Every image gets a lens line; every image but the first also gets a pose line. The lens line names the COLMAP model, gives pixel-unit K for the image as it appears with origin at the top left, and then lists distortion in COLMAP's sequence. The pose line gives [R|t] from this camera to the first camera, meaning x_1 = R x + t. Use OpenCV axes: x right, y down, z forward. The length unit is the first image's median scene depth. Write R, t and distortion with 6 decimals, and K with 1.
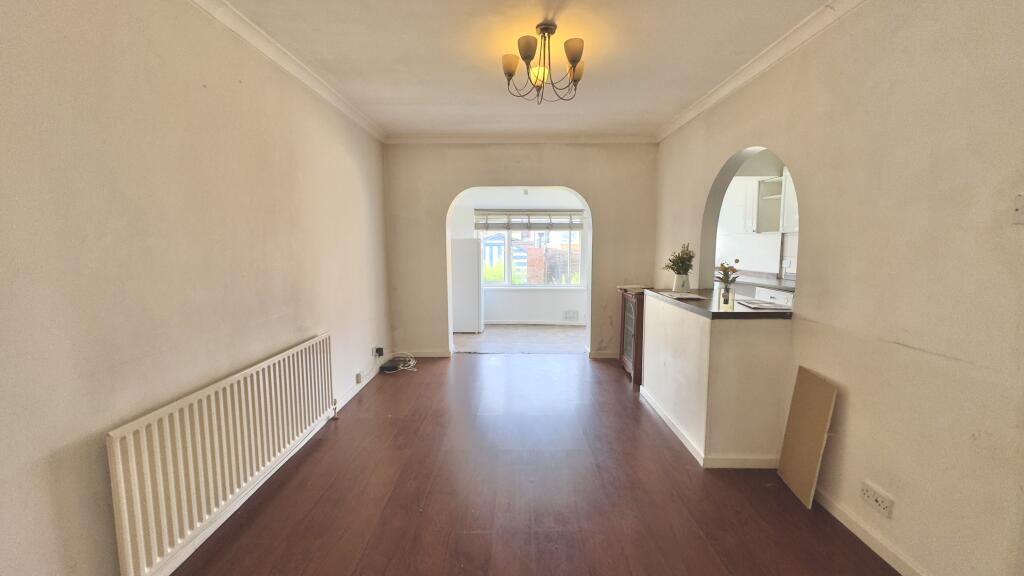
lens RADIAL K [[413.8, 0, 505.7], [0, 413.8, 290.9], [0, 0, 1]] dist [0.000446, 0.000065]
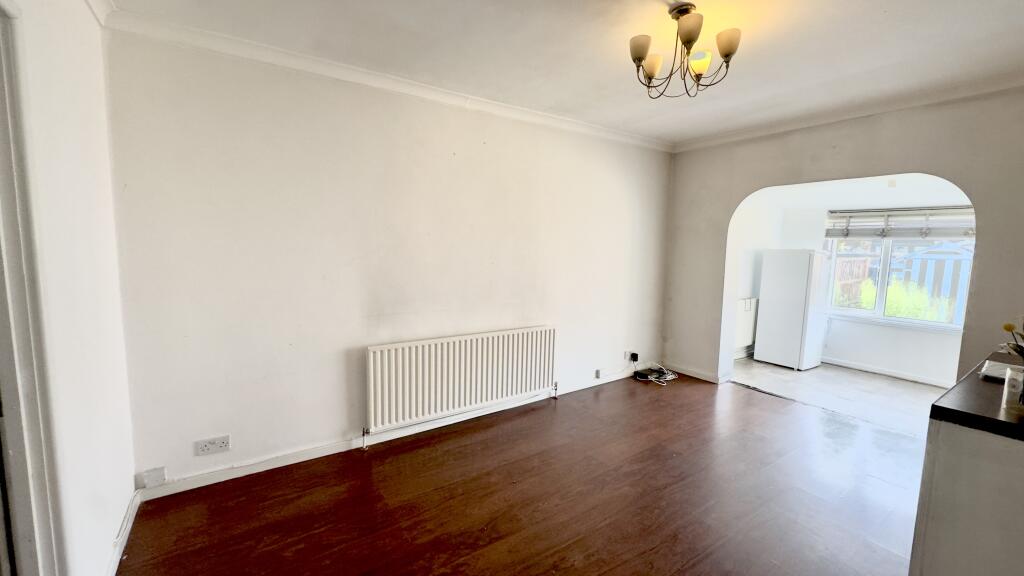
lens RADIAL K [[413.8, 0, 505.7], [0, 413.8, 290.9], [0, 0, 1]] dist [0.000446, 0.000065]
pose [[0.578945, 0.099510, -0.809272, 0.314402], [-0.110941, 0.992908, 0.042724, -0.024743], [0.807784, 0.065047, 0.585879, 0.113509]]
